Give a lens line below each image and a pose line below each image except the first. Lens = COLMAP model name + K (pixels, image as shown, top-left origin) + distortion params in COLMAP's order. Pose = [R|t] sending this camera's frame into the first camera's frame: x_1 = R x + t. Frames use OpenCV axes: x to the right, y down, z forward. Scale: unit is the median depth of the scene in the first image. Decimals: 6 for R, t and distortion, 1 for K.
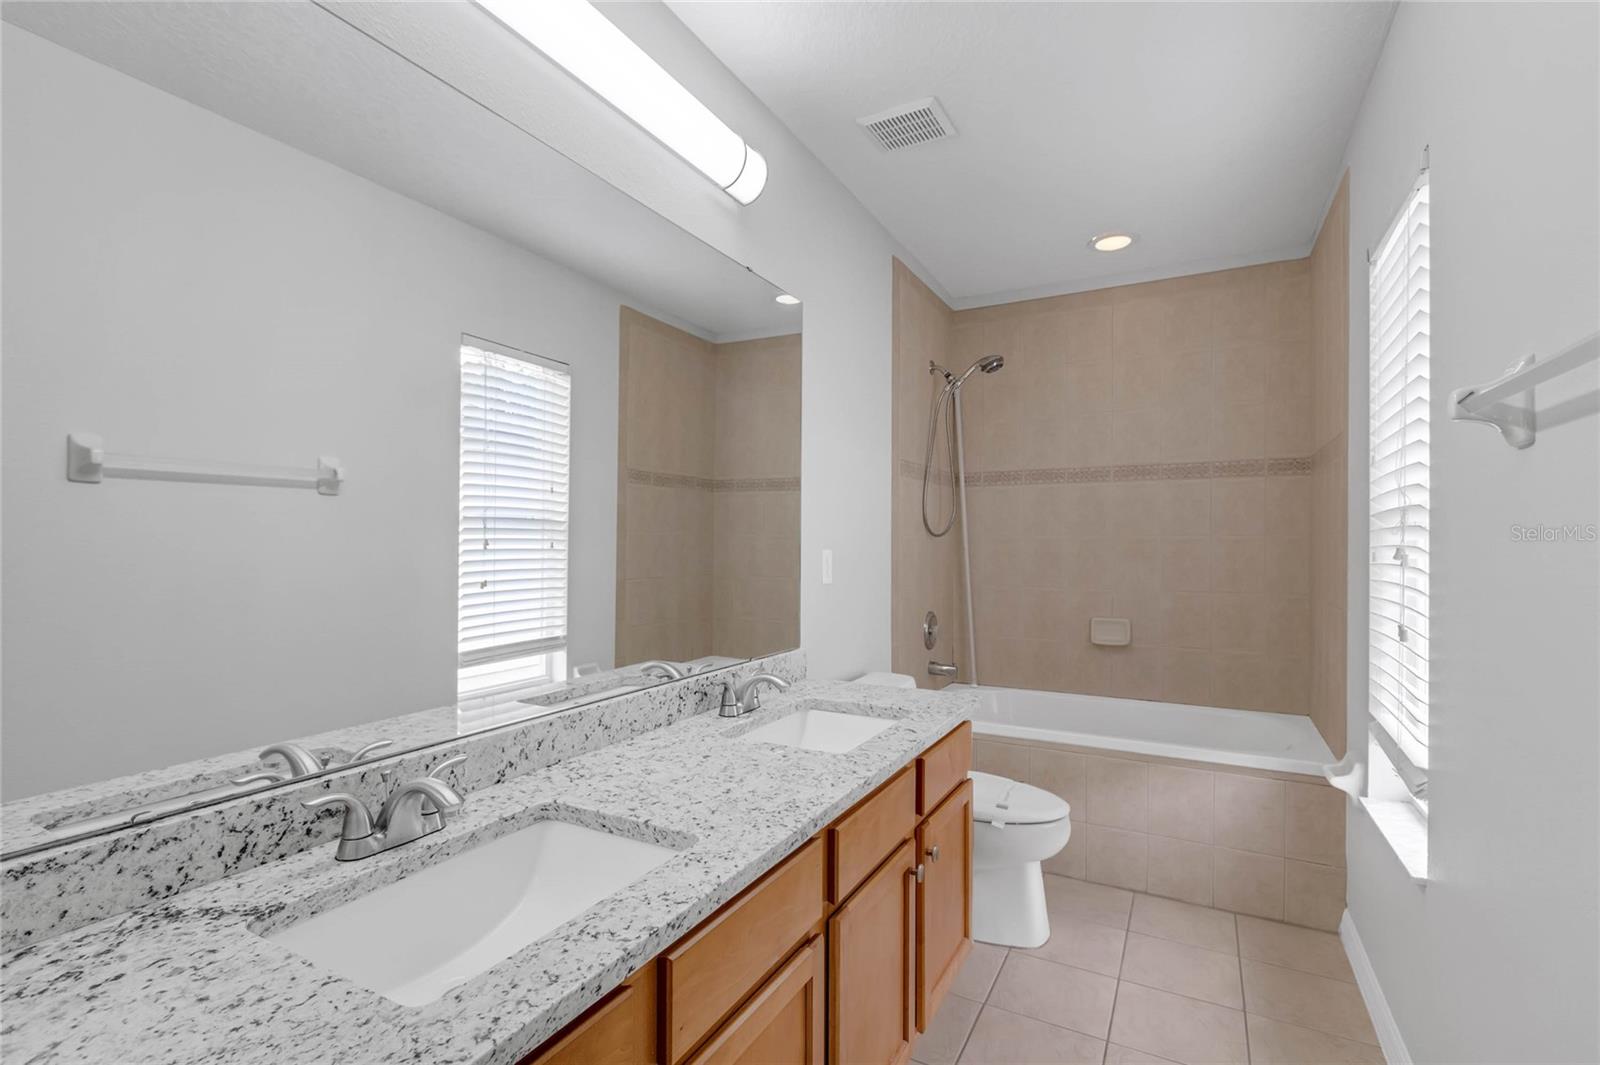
lens RADIAL K [[741.6, 0, 800.5], [0, 741.6, 536.6], [0, 0, 1]] dist [0.002688, 0.000518]
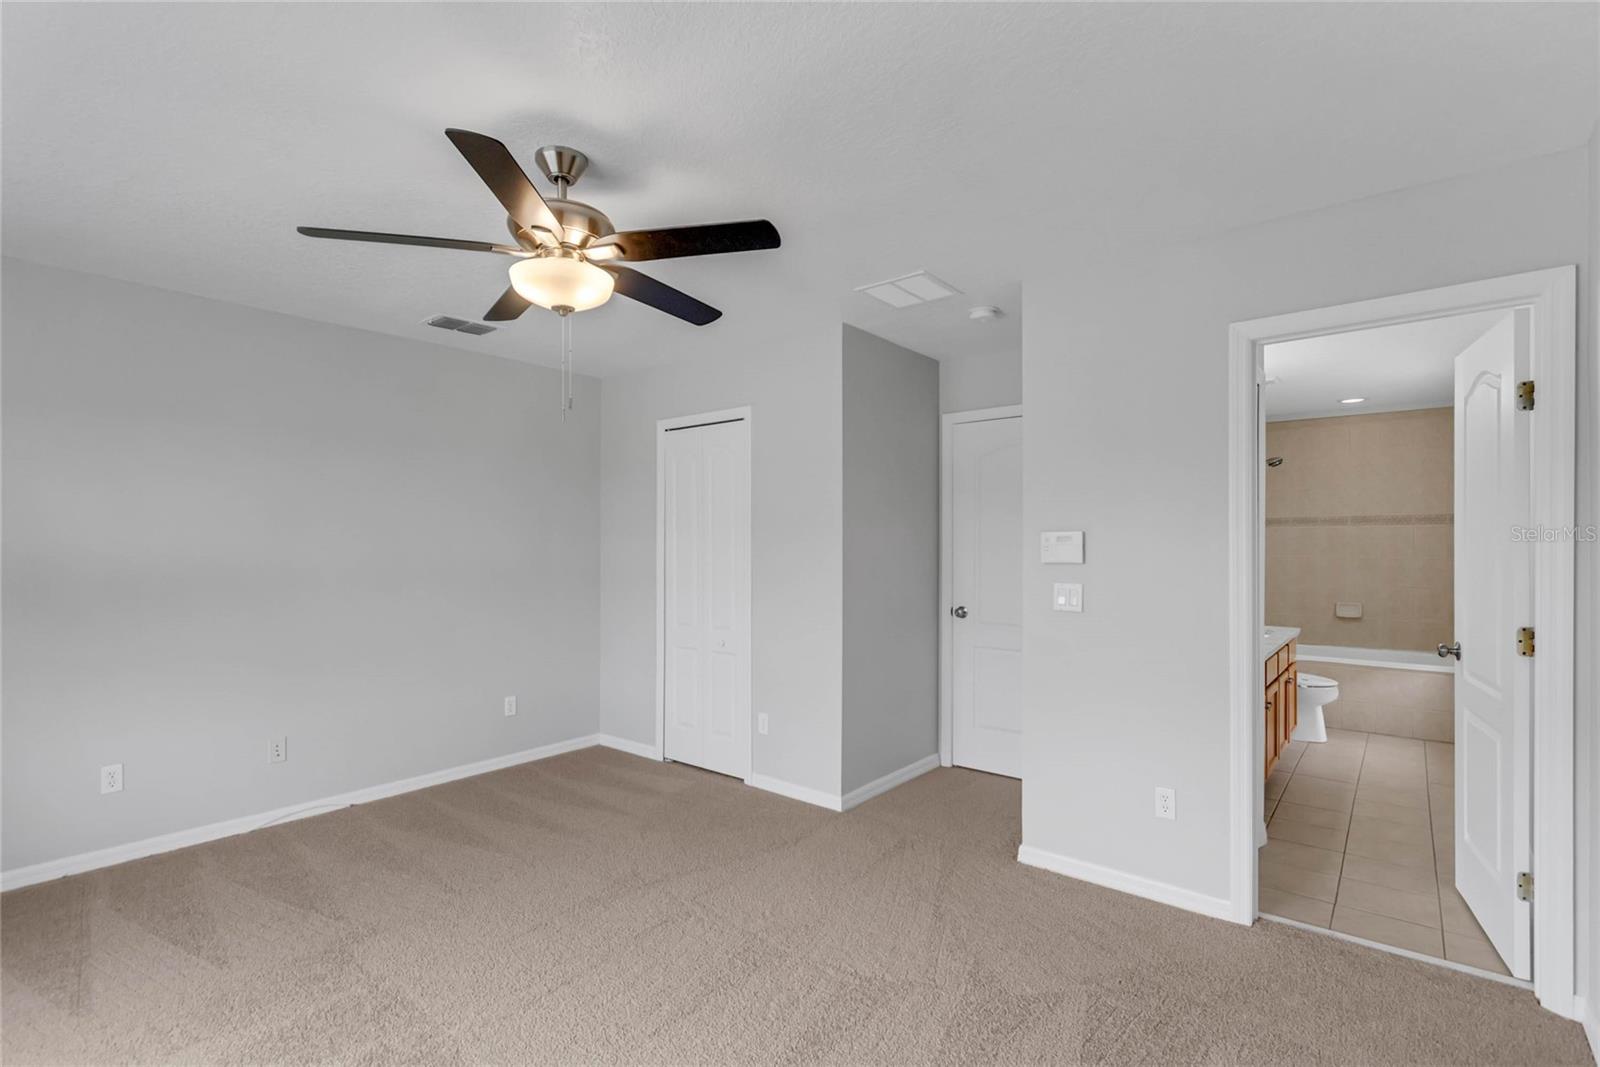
lens RADIAL K [[741.6, 0, 798.5], [0, 741.6, 539.5], [0, 0, 1]] dist [0.002688, 0.000518]
pose [[0.980365, 0.001270, -0.197186, -0.532666], [-0.001515, 0.999998, -0.001092, -0.037415], [0.197185, 0.001370, 0.980365, -1.021734]]
